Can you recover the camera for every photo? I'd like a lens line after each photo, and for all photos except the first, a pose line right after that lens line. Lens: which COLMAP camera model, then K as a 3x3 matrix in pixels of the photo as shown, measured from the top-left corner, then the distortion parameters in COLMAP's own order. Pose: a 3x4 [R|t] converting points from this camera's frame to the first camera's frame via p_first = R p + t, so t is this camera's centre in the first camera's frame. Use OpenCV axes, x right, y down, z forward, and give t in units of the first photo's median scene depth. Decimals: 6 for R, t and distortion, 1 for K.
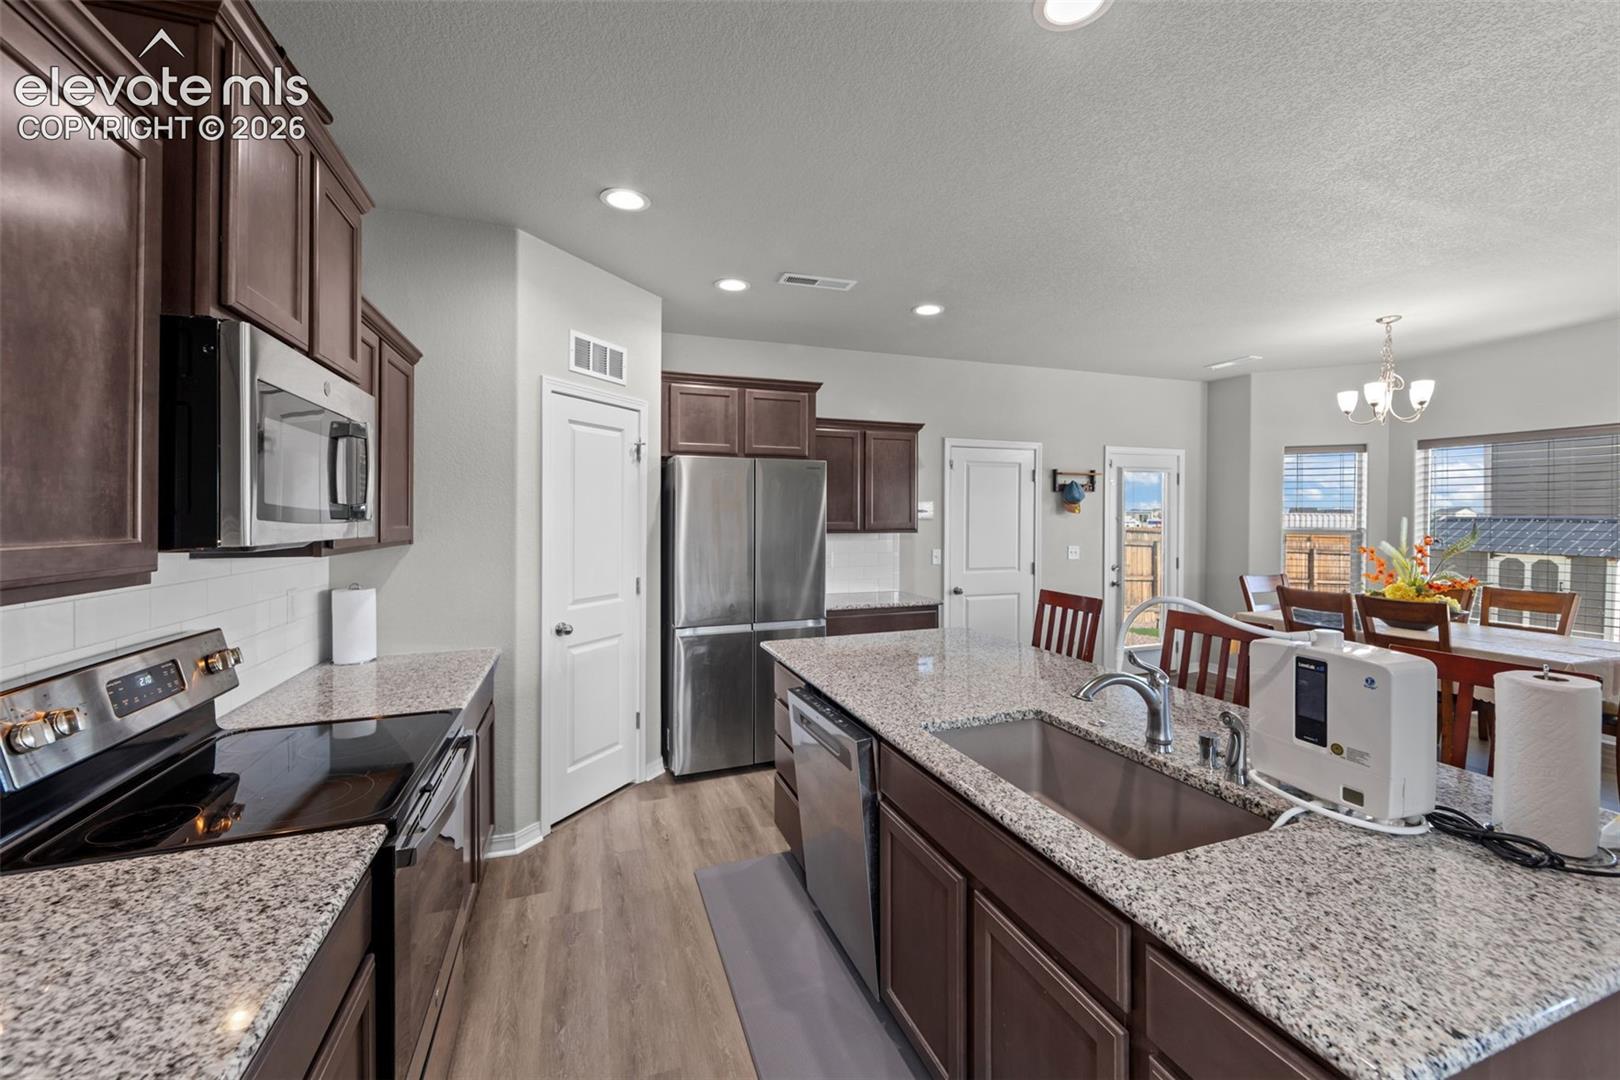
lens RADIAL K [[643.4, 0, 812.4], [0, 643.4, 517.1], [0, 0, 1]] dist [-0.000179, -0.000322]
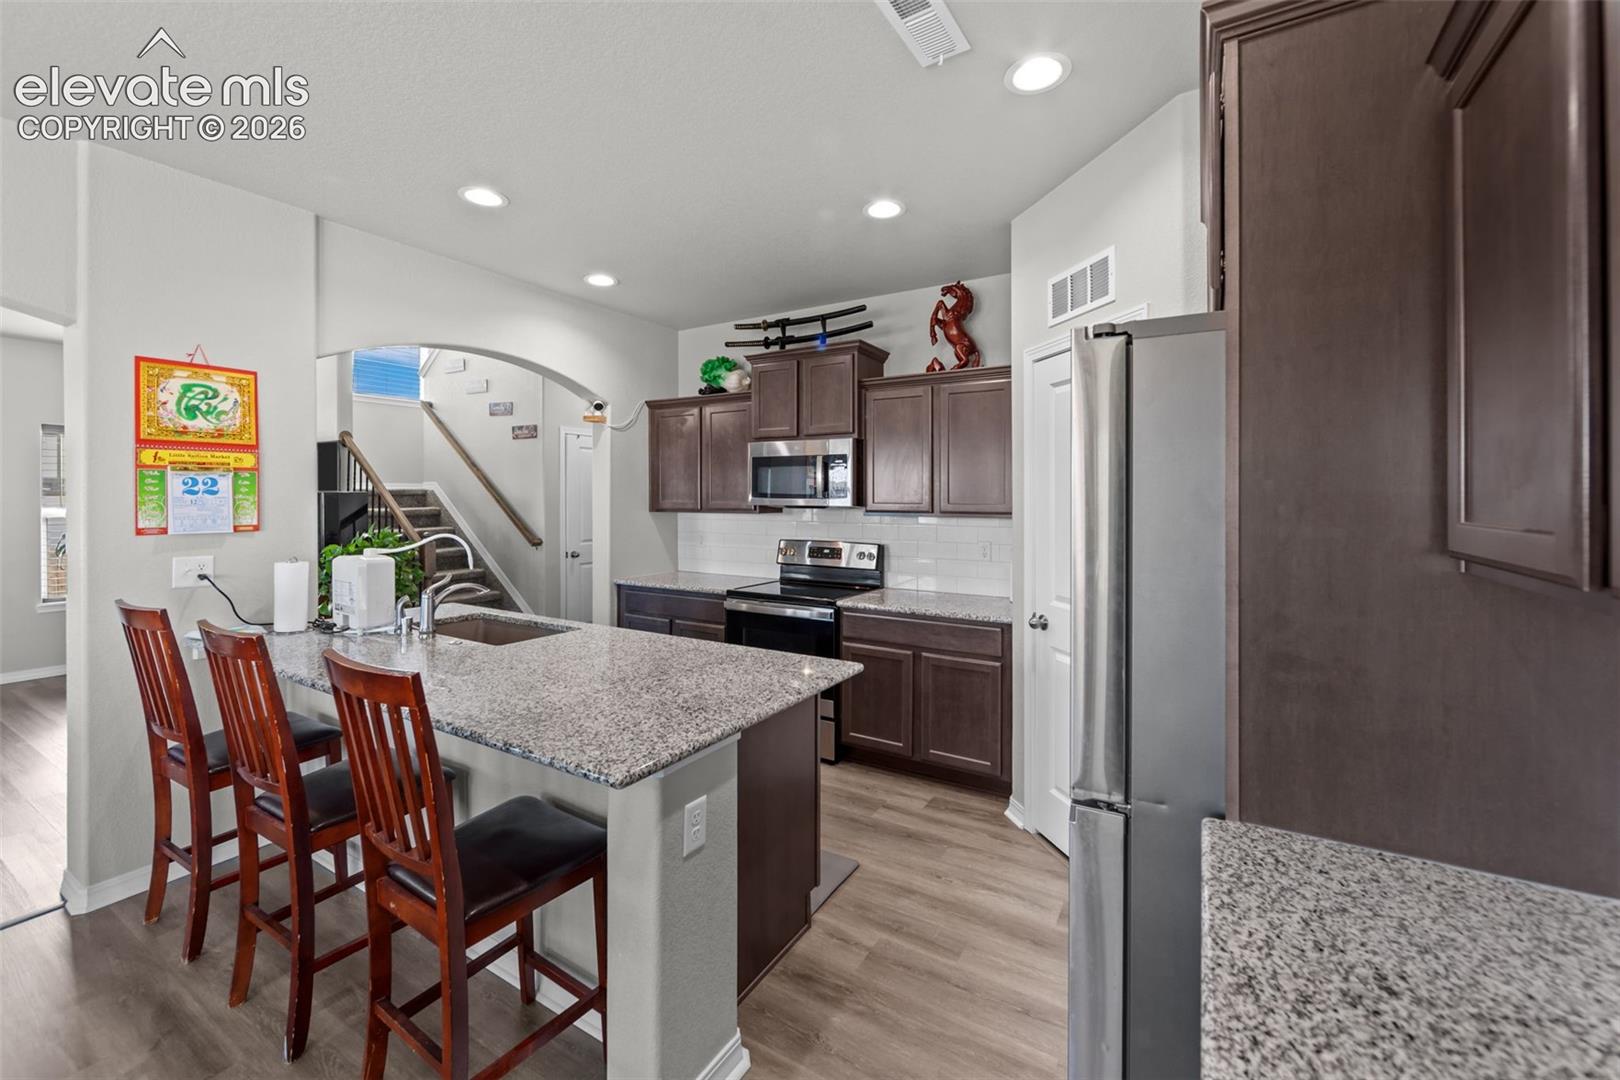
lens RADIAL K [[643.4, 0, 807.1], [0, 643.4, 502.2], [0, 0, 1]] dist [-0.000179, -0.000322]
pose [[-0.776743, 0.003844, -0.629806, 0.253883], [-0.001775, 0.999964, 0.008293, -0.000265], [0.629815, 0.007560, -0.776708, 0.886340]]
